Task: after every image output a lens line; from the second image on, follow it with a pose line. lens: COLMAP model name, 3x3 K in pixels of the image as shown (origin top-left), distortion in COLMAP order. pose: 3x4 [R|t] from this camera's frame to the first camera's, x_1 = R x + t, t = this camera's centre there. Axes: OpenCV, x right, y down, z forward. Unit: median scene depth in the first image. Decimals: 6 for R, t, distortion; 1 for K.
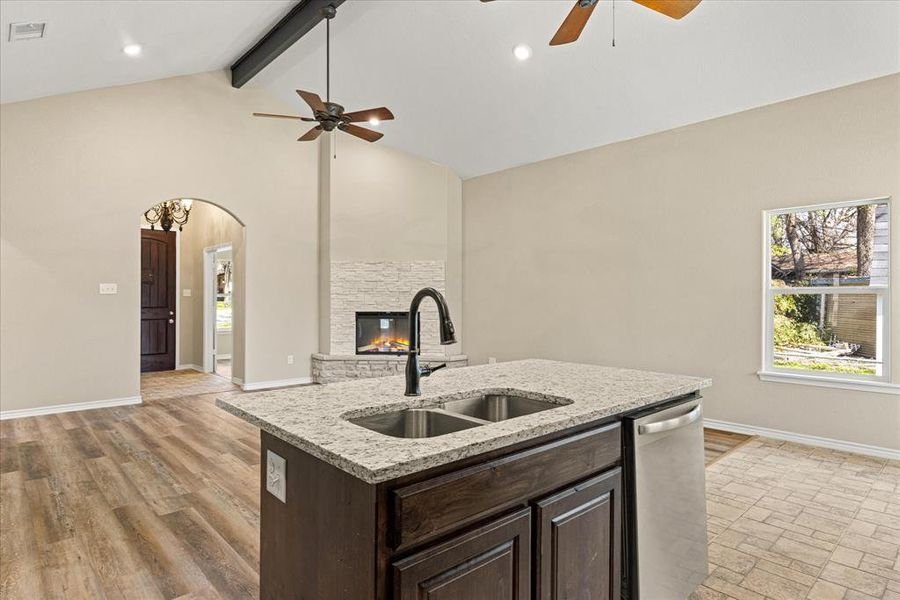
lens RADIAL K [[513.0, 0, 452.6], [0, 513.0, 296.8], [0, 0, 1]] dist [-0.005382, -0.001087]
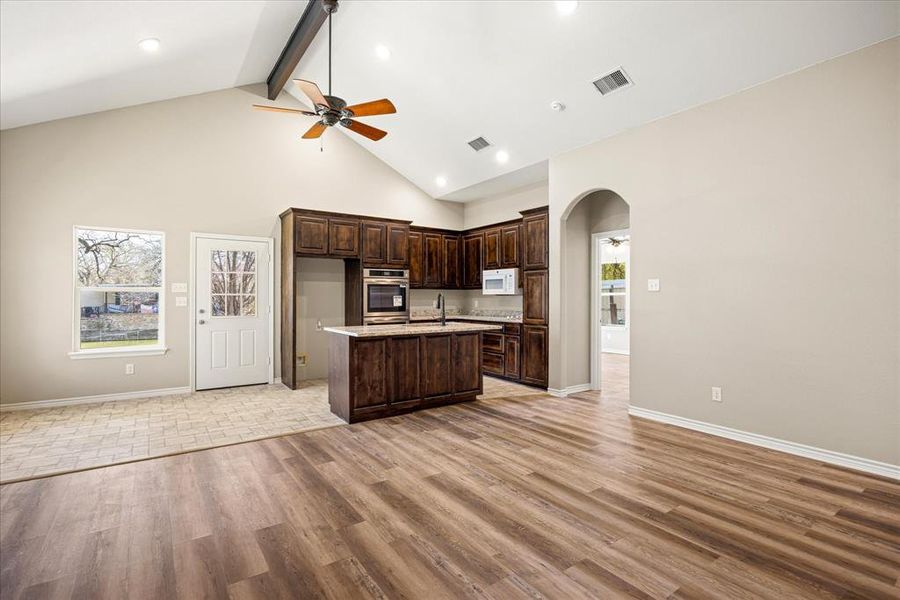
lens RADIAL K [[431.4, 0, 448.3], [0, 431.4, 300.1], [0, 0, 1]] dist [0.001856, 0.002314]
pose [[-0.989424, -0.005210, 0.144959, -0.268674], [-0.004940, 0.999985, 0.002227, 0.011808], [-0.144969, 0.001487, -0.989435, 1.966902]]
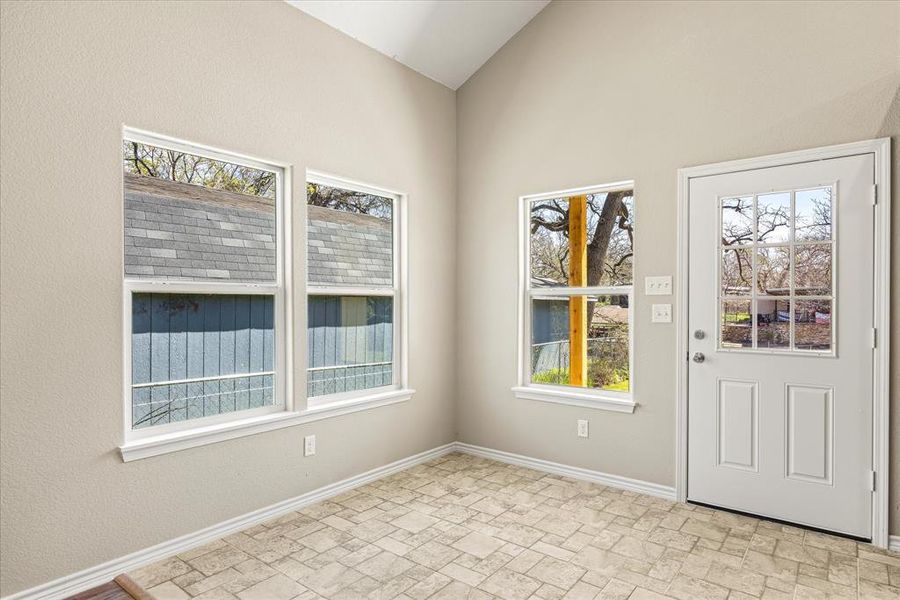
lens RADIAL K [[513.0, 0, 449.1], [0, 513.0, 303.9], [0, 0, 1]] dist [-0.005382, -0.001087]
pose [[-0.159972, -0.003239, 0.987116, 0.078459], [-0.002934, 0.999992, 0.002806, 0.006940], [-0.987117, -0.002447, -0.159980, 1.043822]]
